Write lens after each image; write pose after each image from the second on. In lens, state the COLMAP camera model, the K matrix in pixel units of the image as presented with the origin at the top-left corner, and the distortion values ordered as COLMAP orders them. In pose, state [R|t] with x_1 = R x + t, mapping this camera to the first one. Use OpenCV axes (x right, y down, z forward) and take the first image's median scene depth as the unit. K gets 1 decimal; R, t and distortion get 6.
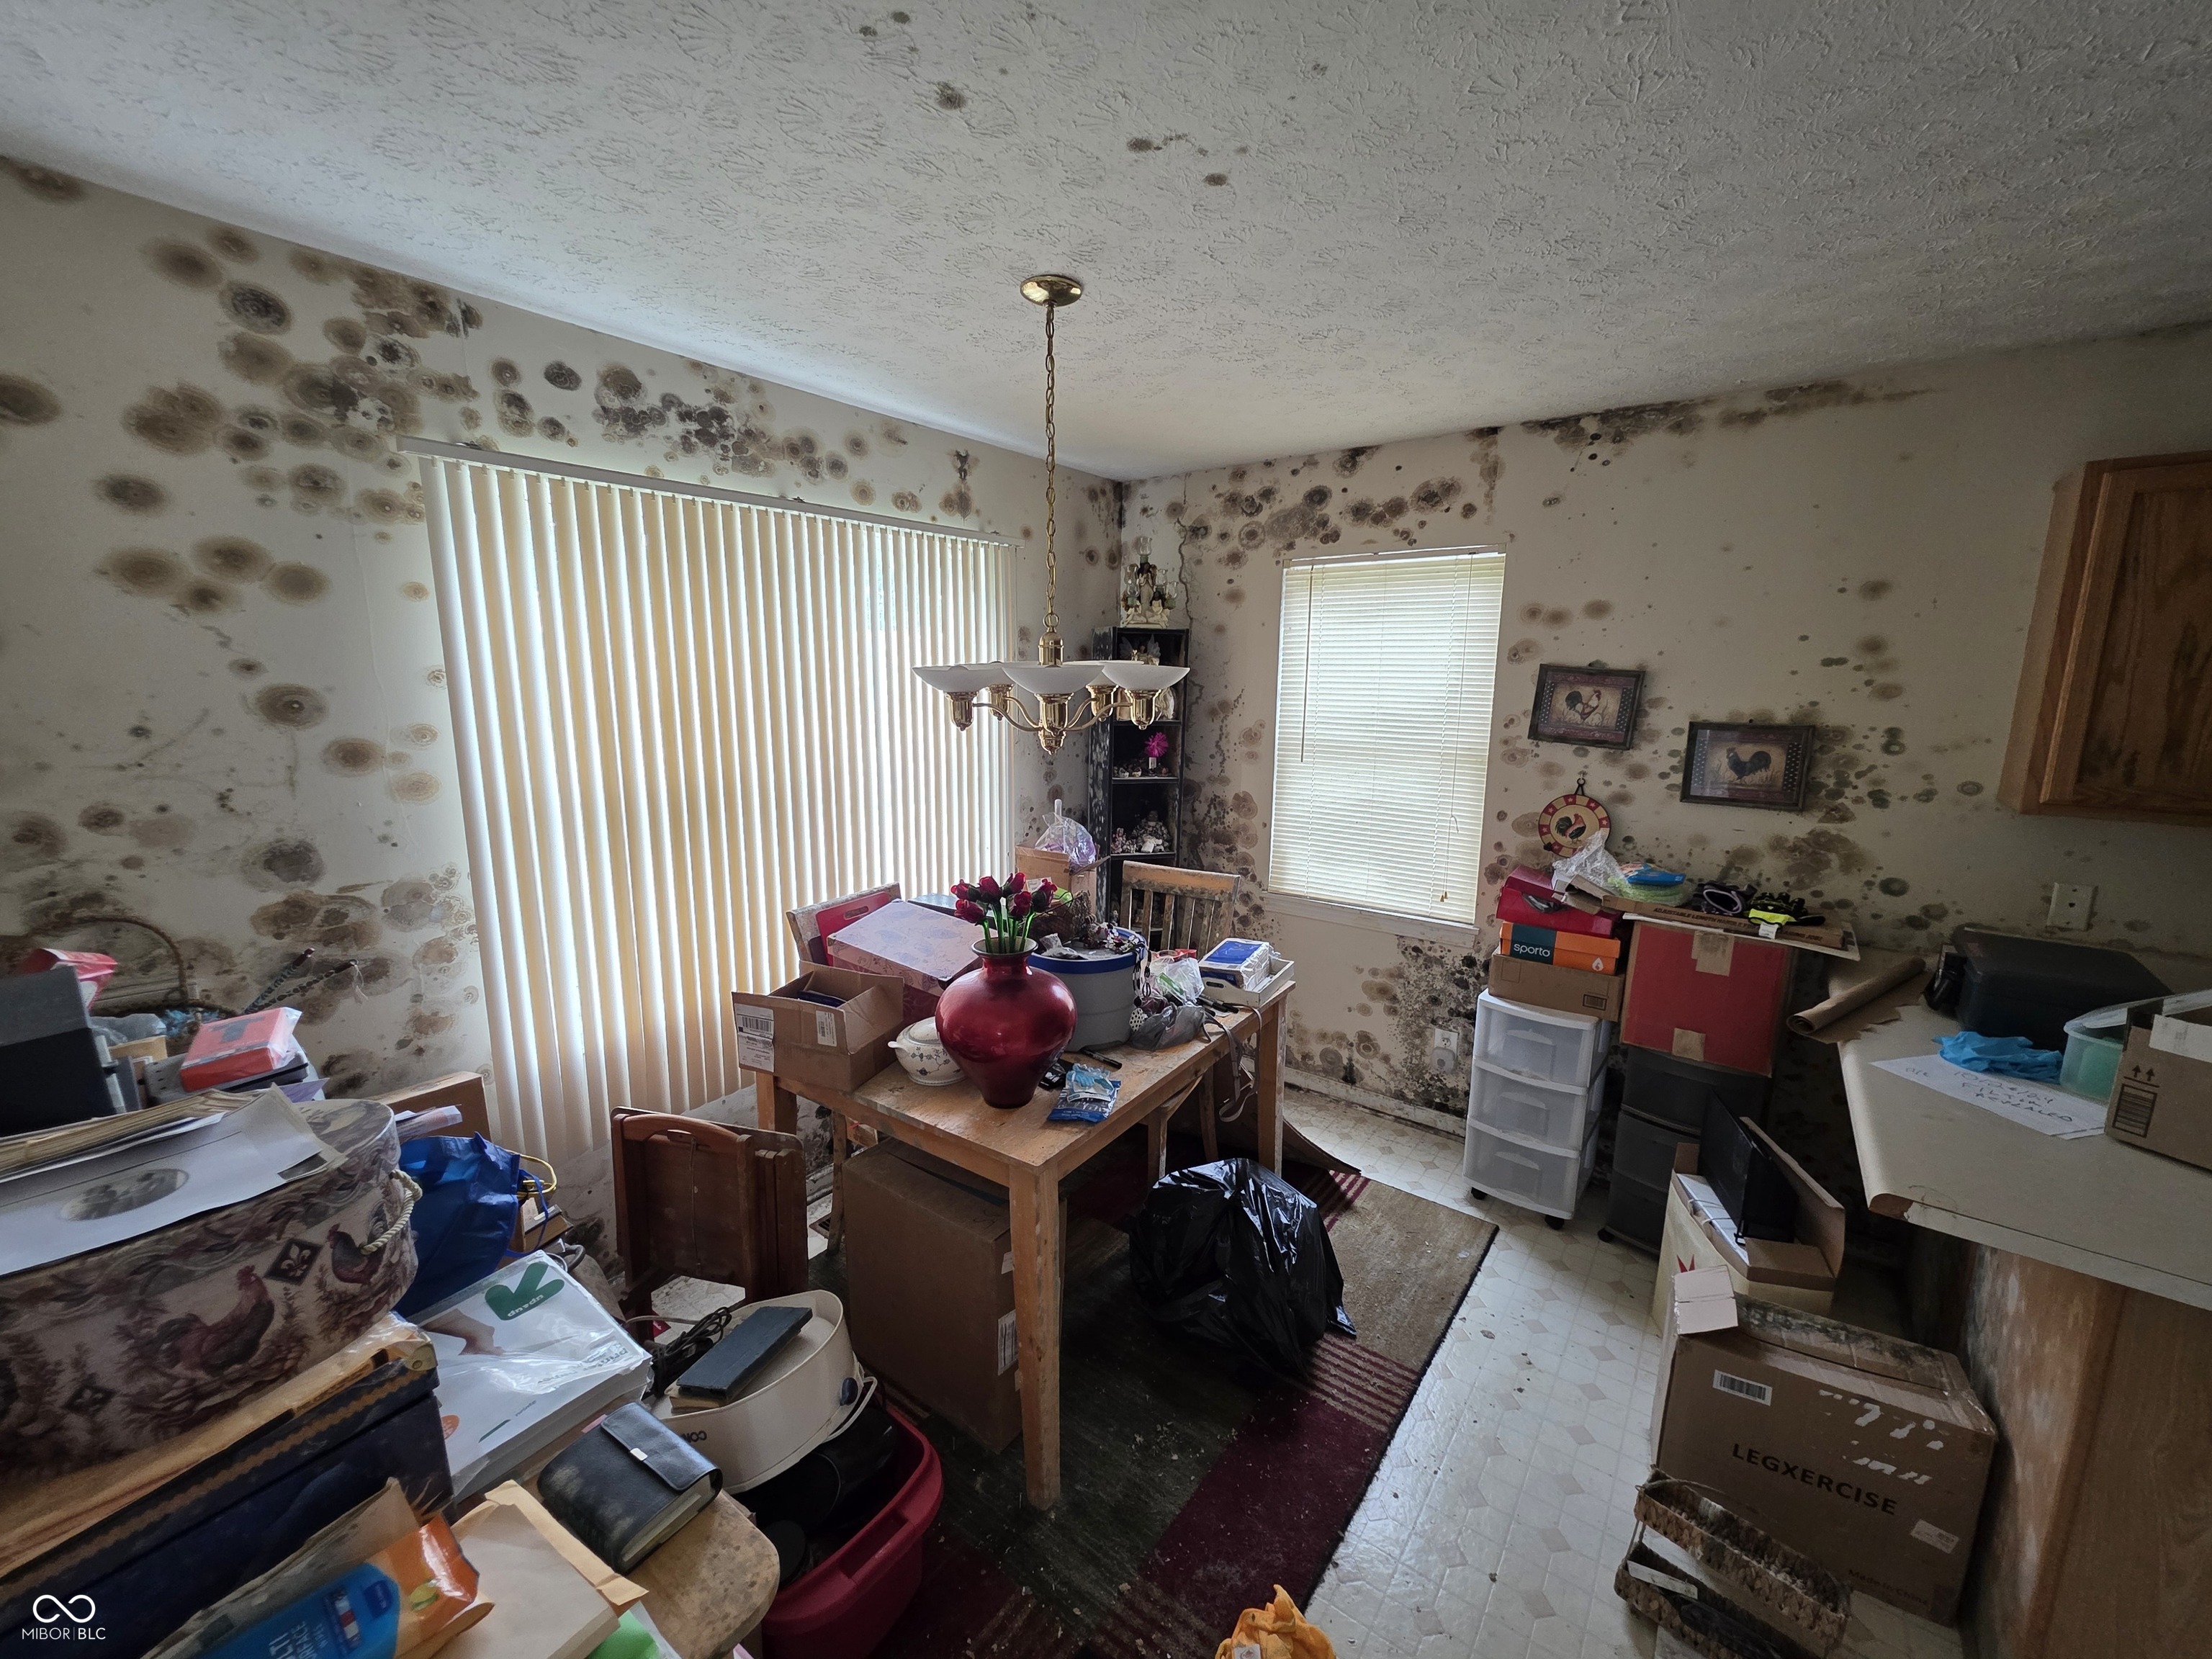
lens RADIAL K [[888.3, 0, 1102.9], [0, 888.3, 829.9], [0, 0, 1]] dist [0.000287, -0.000155]
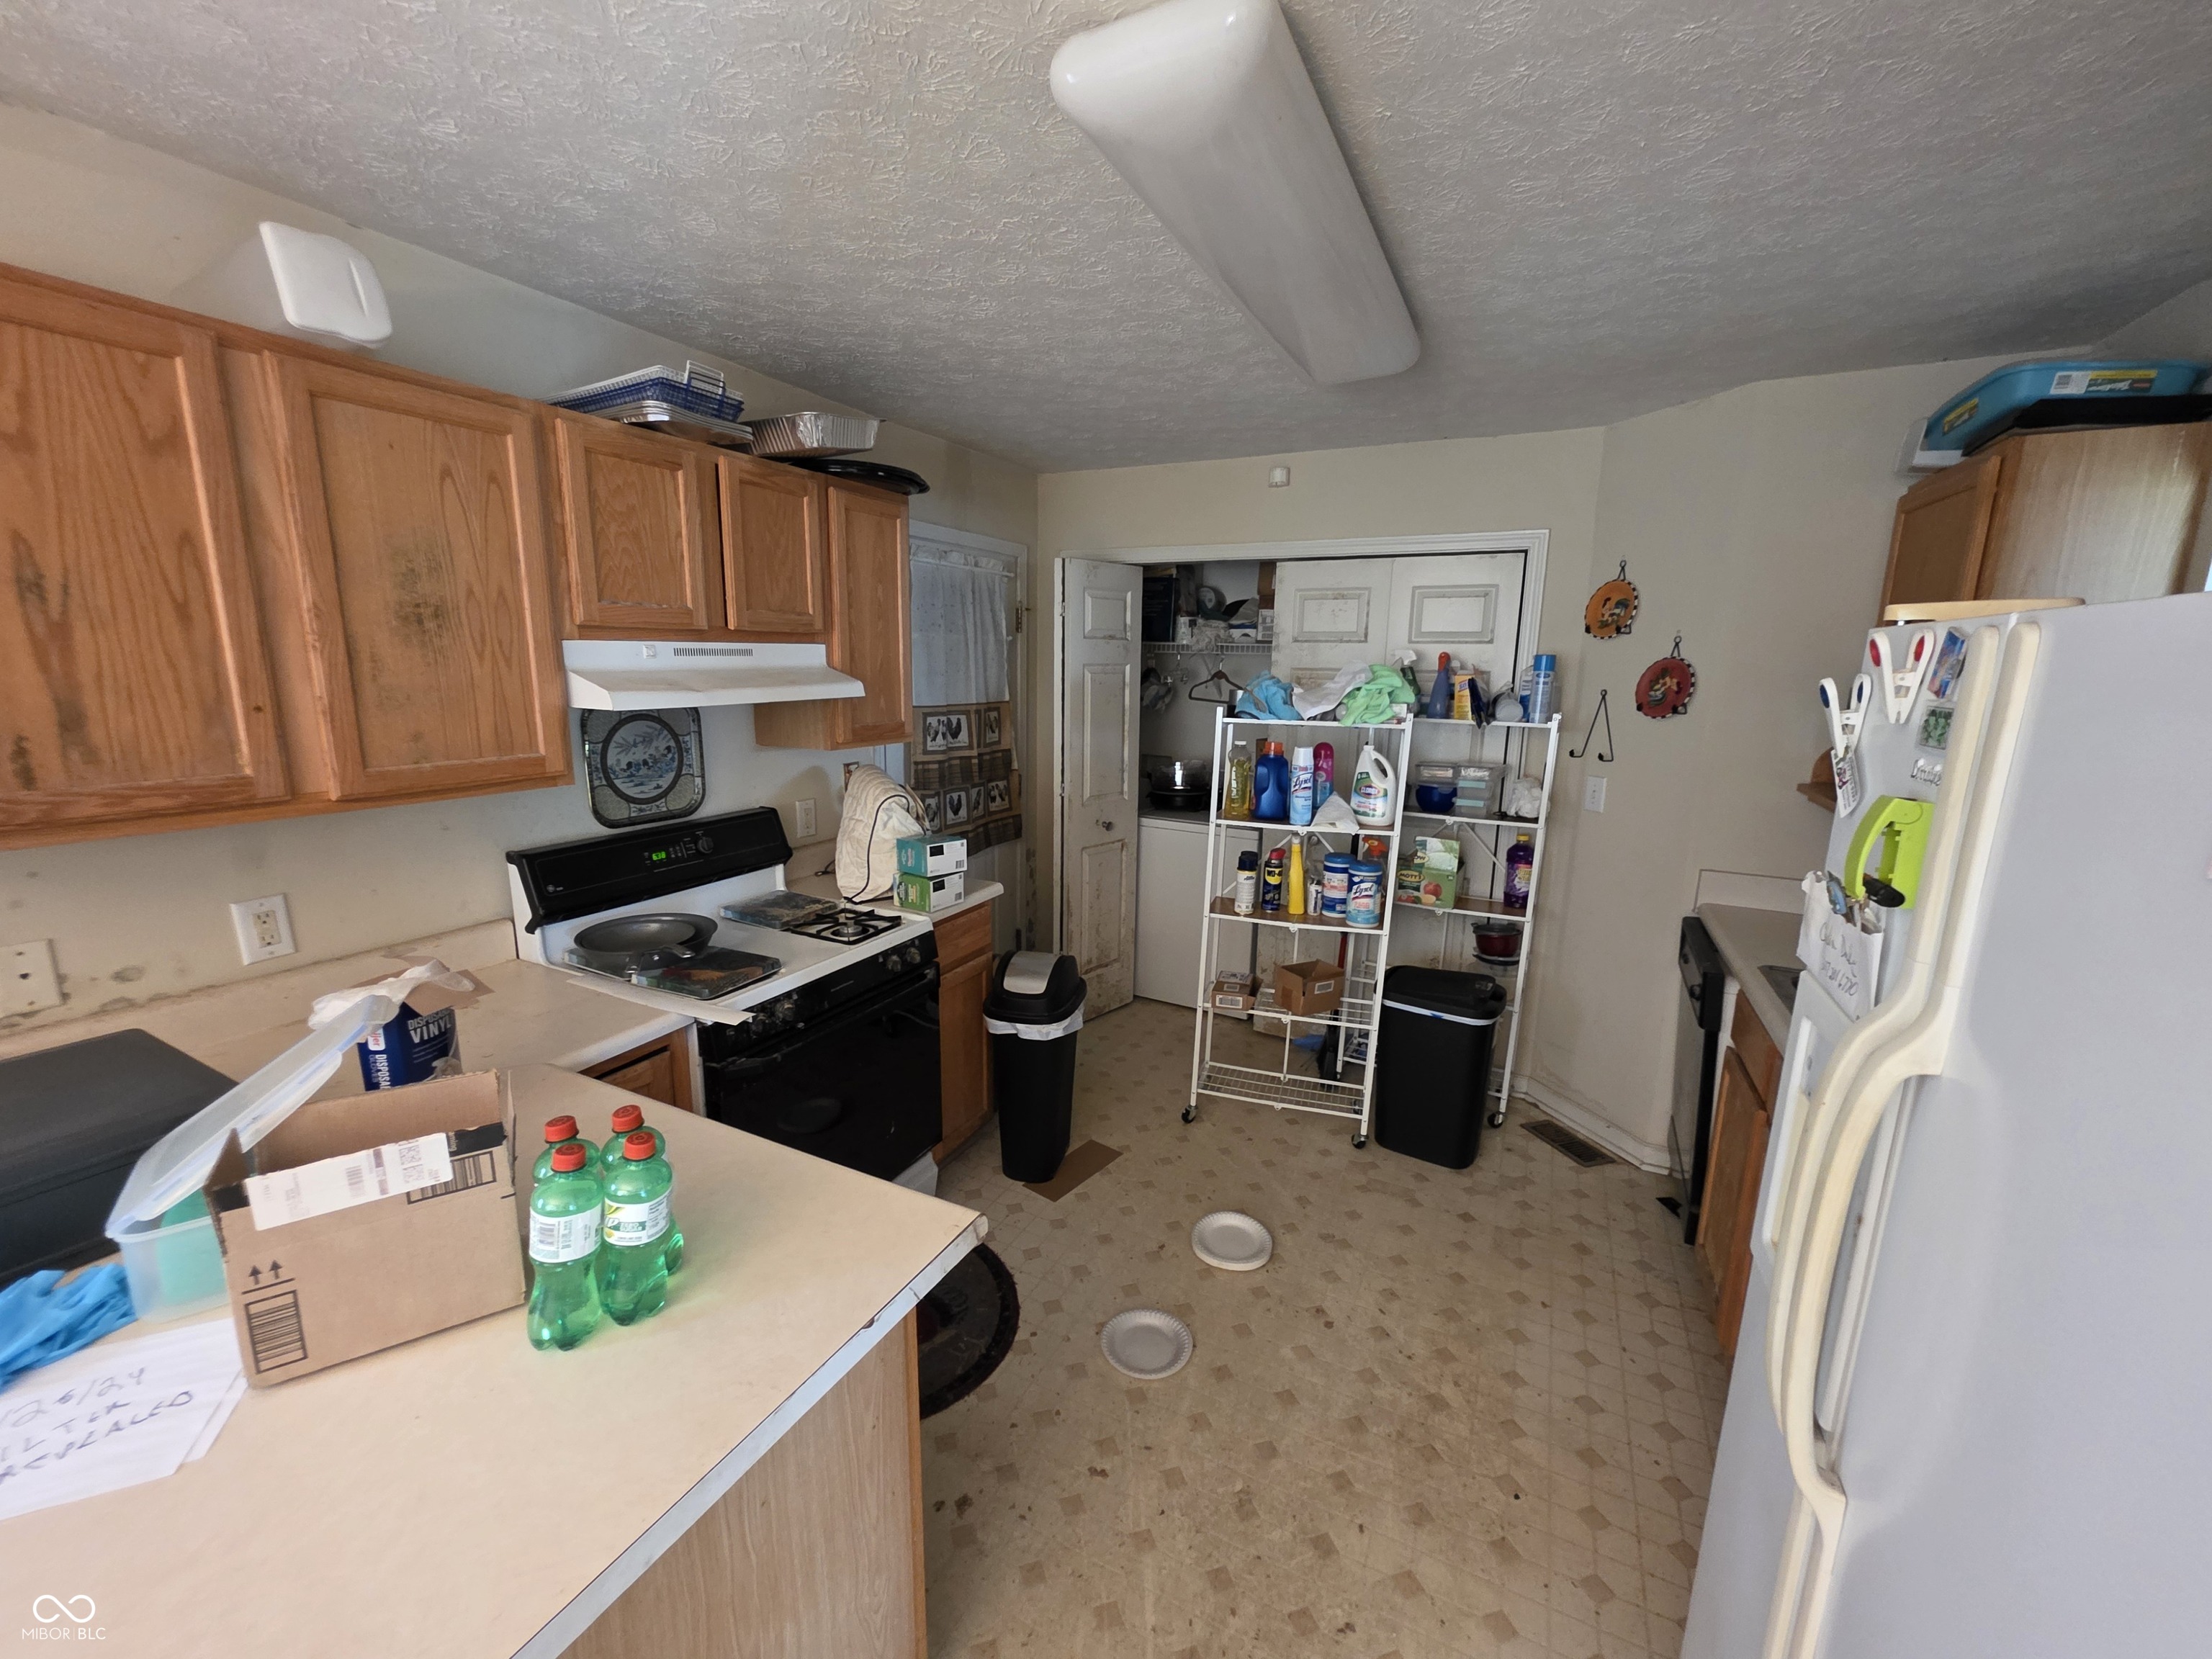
lens RADIAL K [[888.3, 0, 1102.4], [0, 888.3, 829.9], [0, 0, 1]] dist [0.000287, -0.000155]
pose [[-0.171396, -0.201823, 0.964308, 0.499297], [0.153425, 0.961383, 0.228481, -0.067644], [-0.973183, 0.187109, -0.133813, 0.426152]]
